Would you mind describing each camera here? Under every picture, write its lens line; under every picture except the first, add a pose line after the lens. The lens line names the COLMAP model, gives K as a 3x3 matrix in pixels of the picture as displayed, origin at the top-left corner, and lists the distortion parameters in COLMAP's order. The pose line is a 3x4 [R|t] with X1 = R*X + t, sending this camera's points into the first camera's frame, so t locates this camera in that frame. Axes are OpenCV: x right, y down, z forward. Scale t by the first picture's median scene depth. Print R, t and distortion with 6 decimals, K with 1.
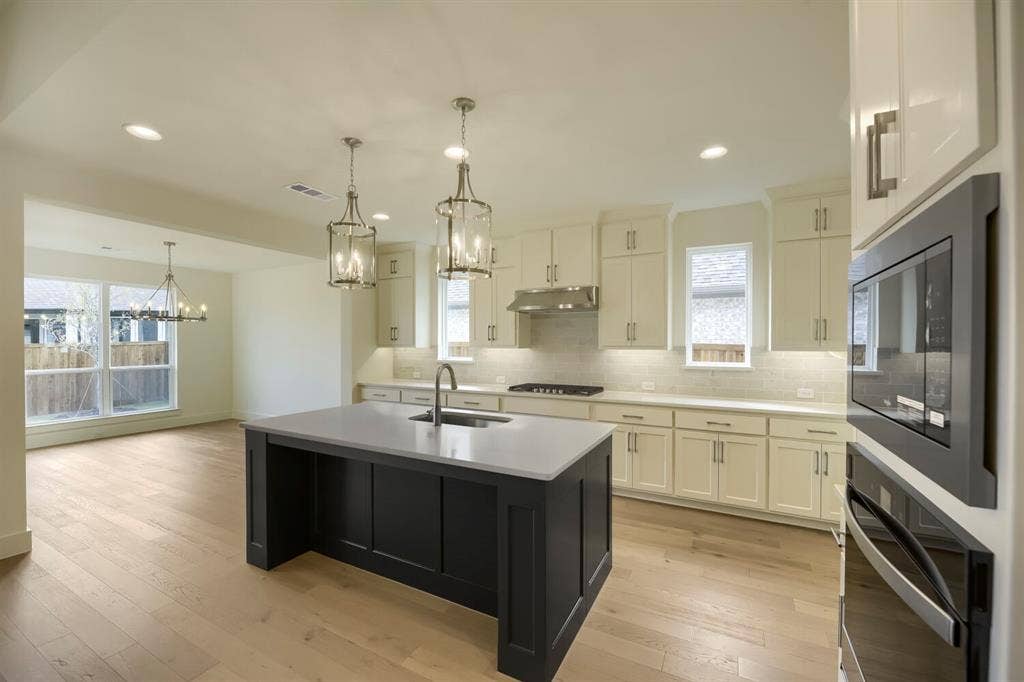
lens RADIAL K [[406.2, 0, 513.5], [0, 406.2, 343.5], [0, 0, 1]] dist [-0.012181, 0.000024]
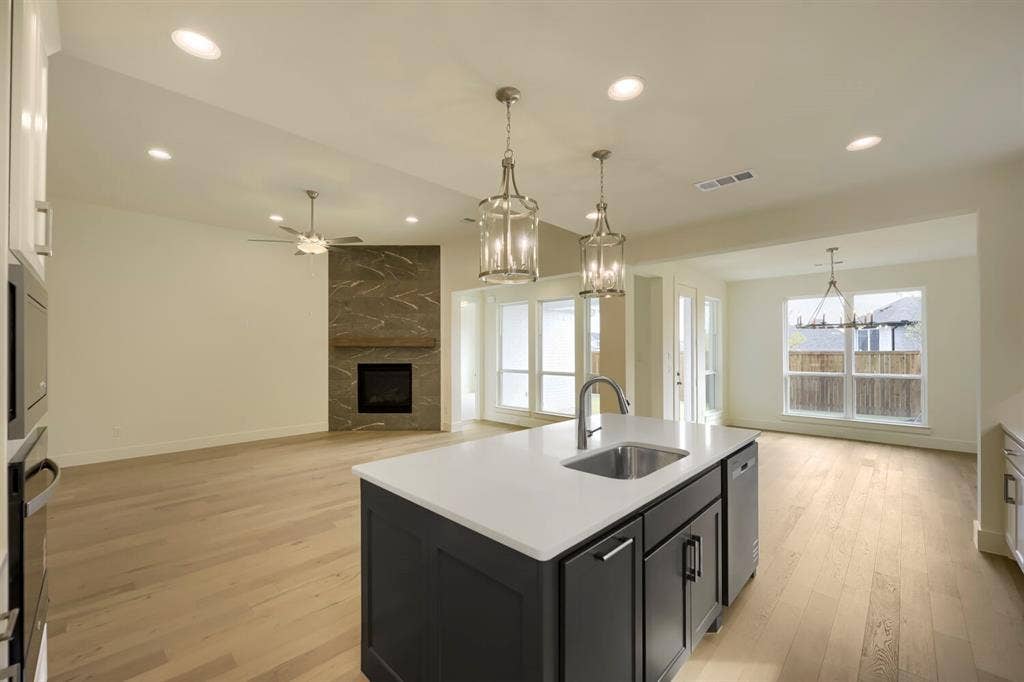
lens RADIAL K [[414.9, 0, 516.6], [0, 414.9, 344.8], [0, 0, 1]] dist [-0.016836, -0.000428]
pose [[-0.262429, -0.008678, -0.964912, 0.264475], [-0.000152, 0.999960, -0.008952, -0.005598], [0.964951, -0.002203, -0.262420, 0.437801]]
